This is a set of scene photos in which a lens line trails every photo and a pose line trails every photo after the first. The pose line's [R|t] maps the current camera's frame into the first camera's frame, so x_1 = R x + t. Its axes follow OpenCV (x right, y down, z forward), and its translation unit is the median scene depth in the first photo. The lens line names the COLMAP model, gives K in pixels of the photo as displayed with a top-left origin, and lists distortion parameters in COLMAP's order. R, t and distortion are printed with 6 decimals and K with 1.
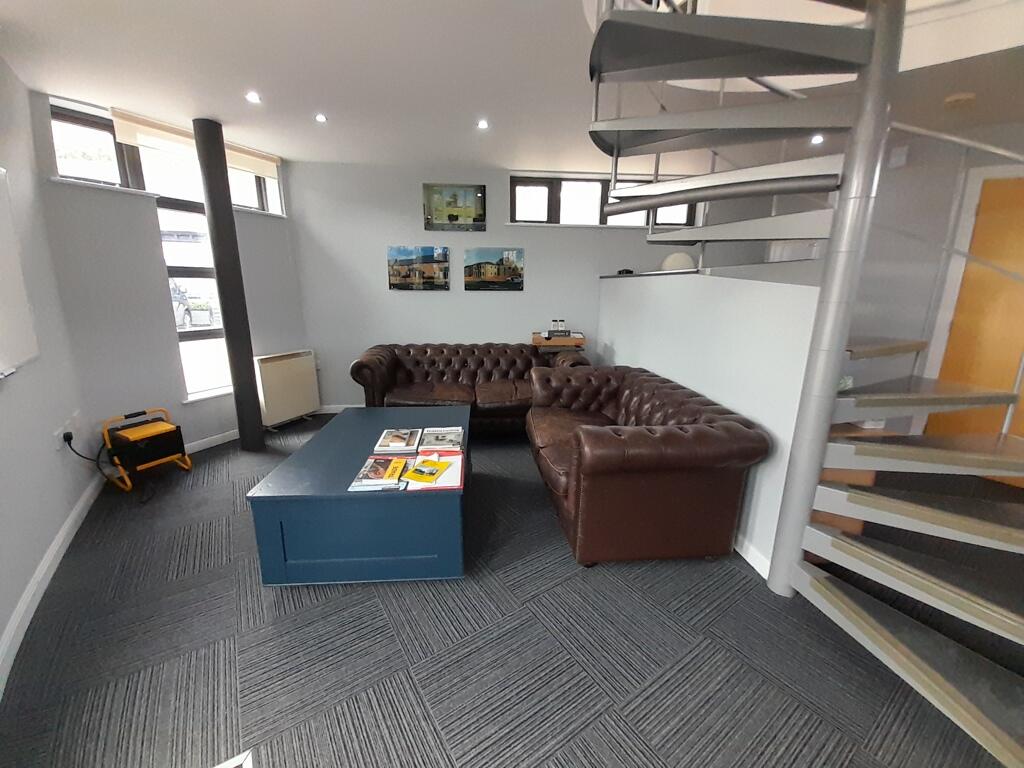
lens RADIAL K [[395.3, 0, 511.2], [0, 395.3, 380.8], [0, 0, 1]] dist [0.023864, -0.015940]
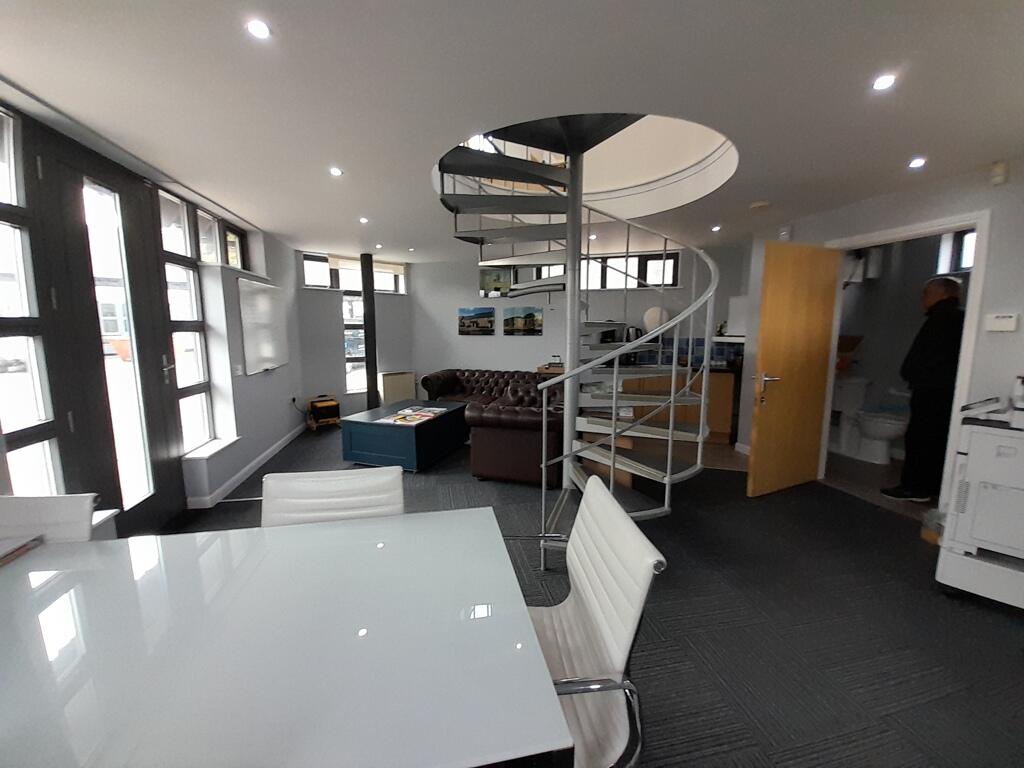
lens RADIAL K [[395.3, 0, 511.2], [0, 395.3, 380.8], [0, 0, 1]] dist [0.023864, -0.015940]
pose [[0.921802, 0.044205, -0.385134, 0.572556], [-0.082962, 0.992956, -0.084596, 0.078459], [0.378681, 0.109933, 0.918975, -0.401555]]
